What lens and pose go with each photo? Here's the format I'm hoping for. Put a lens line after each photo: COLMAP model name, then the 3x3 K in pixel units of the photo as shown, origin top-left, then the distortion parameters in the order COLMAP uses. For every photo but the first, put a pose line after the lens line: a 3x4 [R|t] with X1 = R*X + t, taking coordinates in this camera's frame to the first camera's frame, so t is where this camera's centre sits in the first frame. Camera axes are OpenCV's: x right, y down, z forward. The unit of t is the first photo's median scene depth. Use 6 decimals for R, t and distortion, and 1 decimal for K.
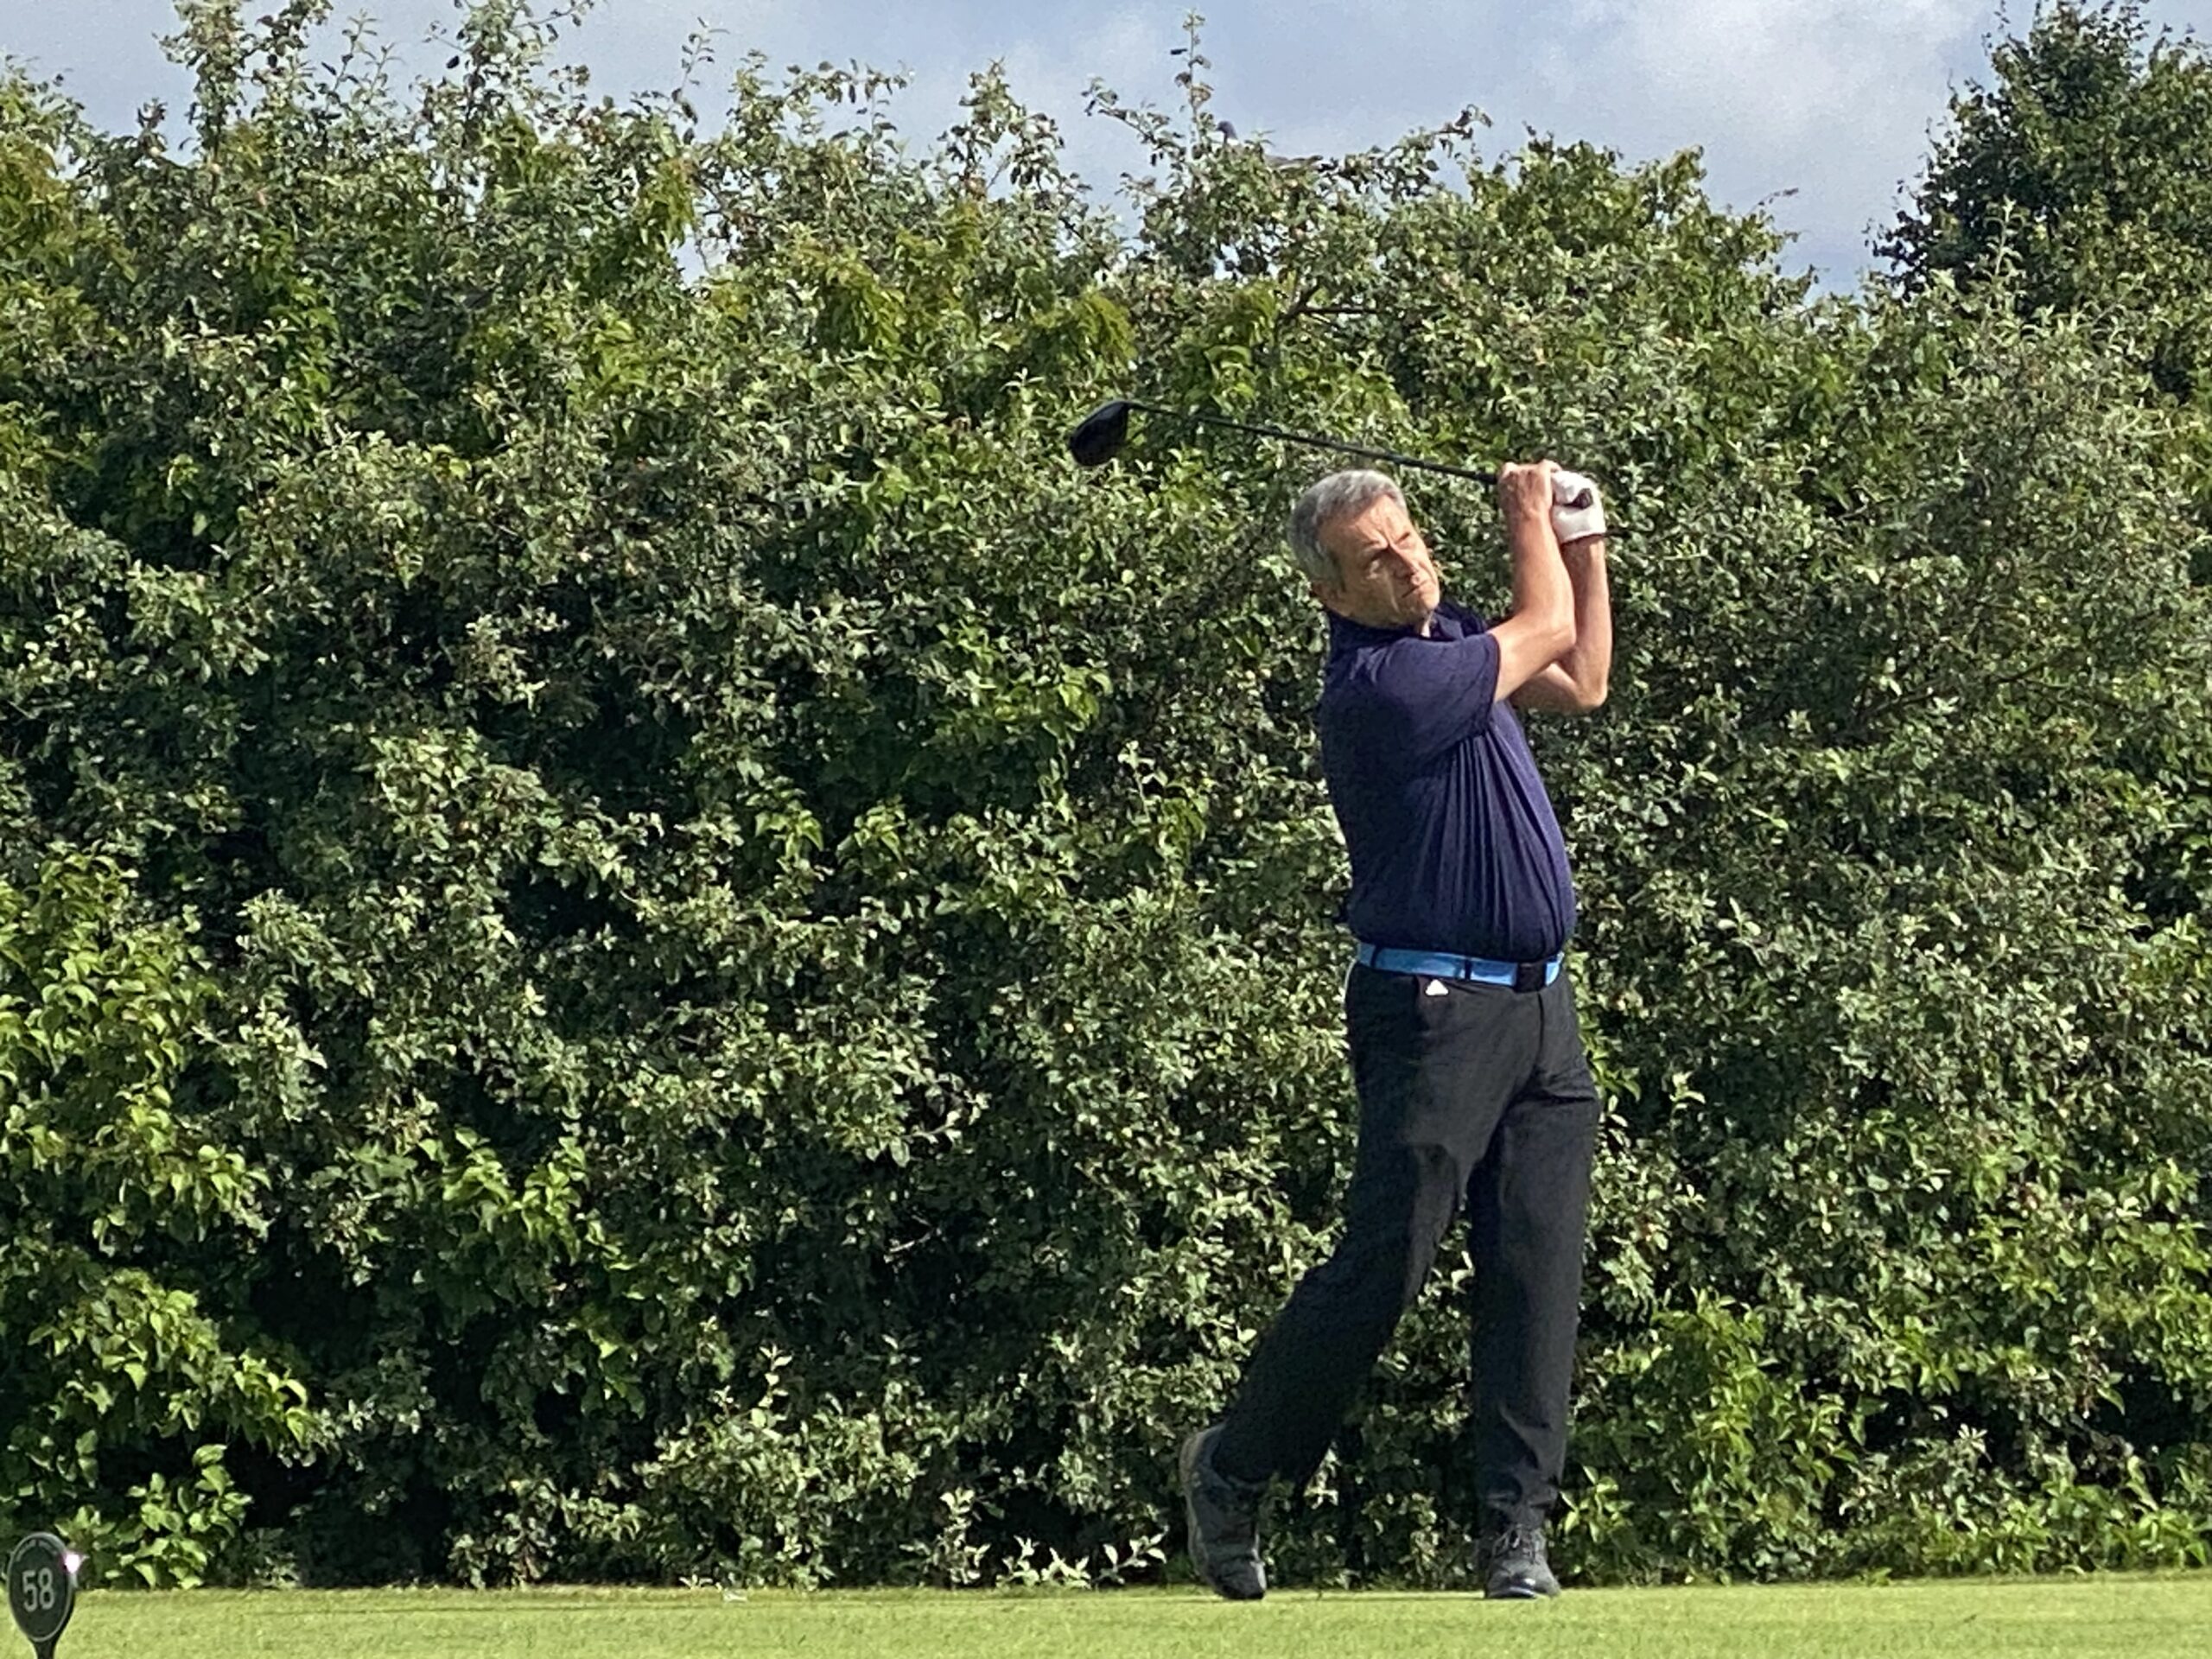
lens RADIAL K [[10233.7, 0, 1118.2], [0, 10233.7, 849.2], [0, 0, 1]] dist [0.027496, 0.000000]
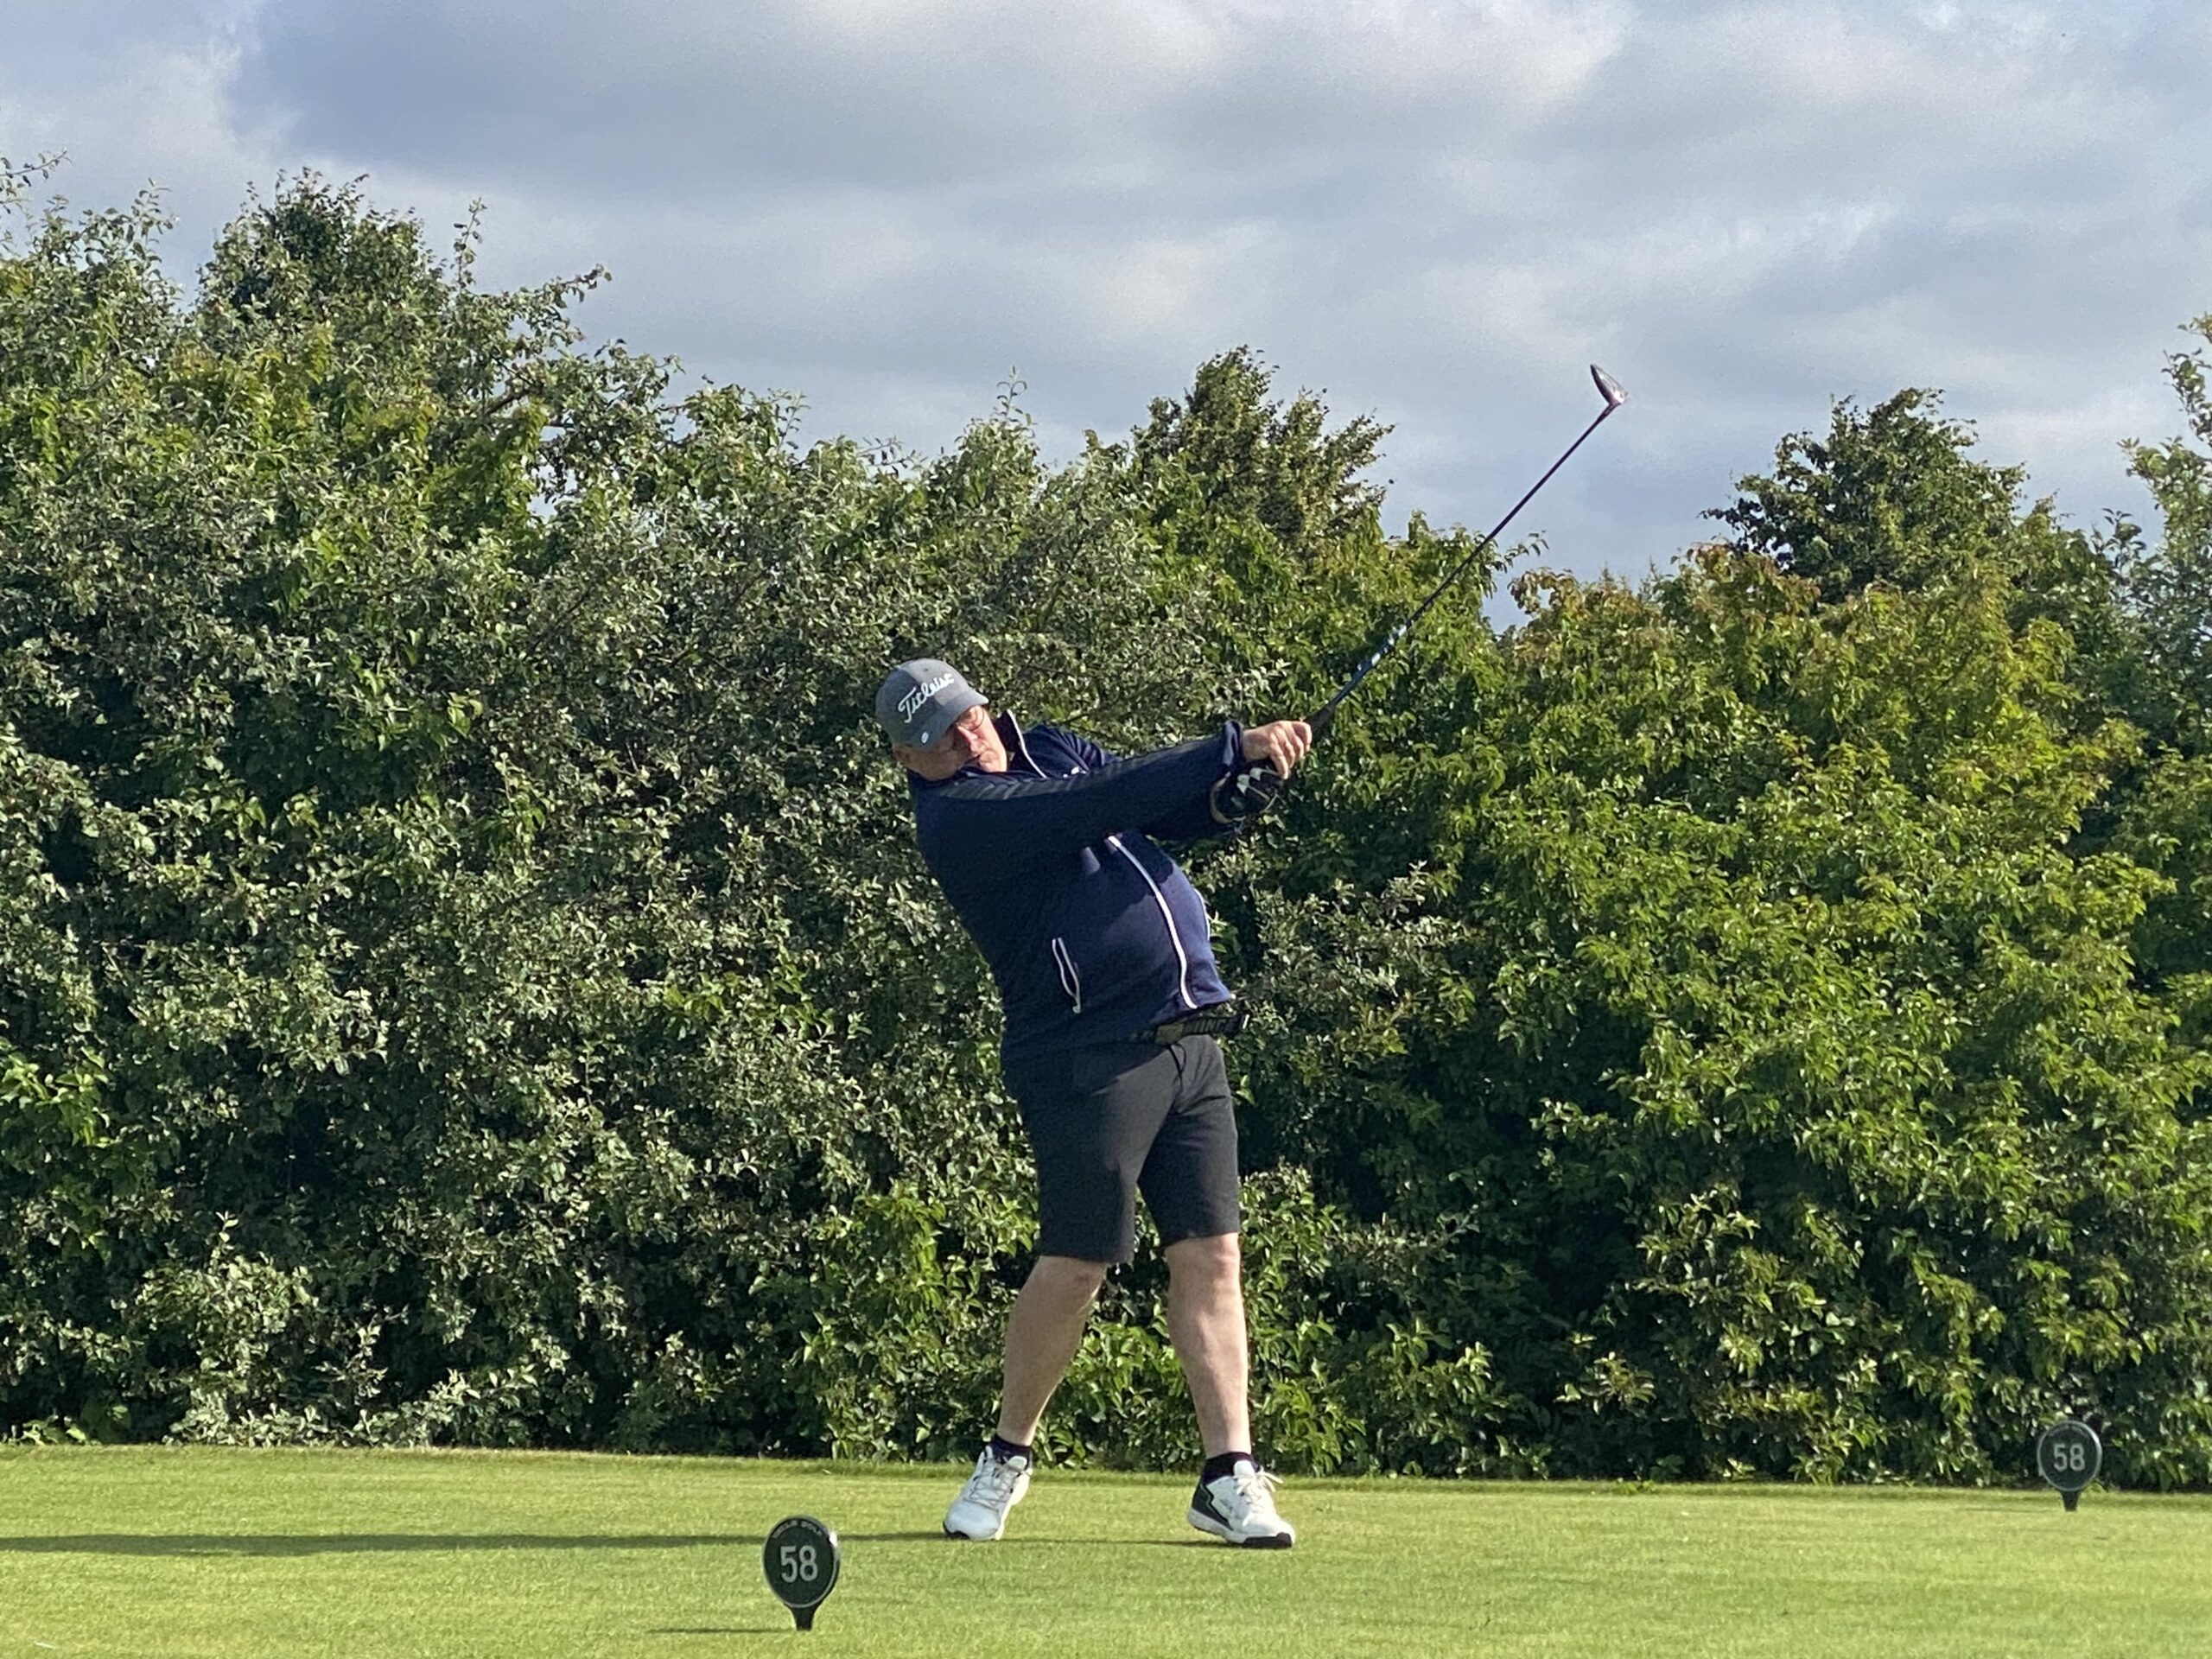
lens RADIAL K [[6832.4, 0, 1101.6], [0, 6832.4, 822.7], [0, 0, 1]] dist [0.062337, 0.000000]
pose [[0.956291, 0.036867, 0.290084, -0.179533], [-0.041193, 0.999112, 0.008820, -0.012629], [-0.289502, -0.020383, 0.956960, 0.140077]]
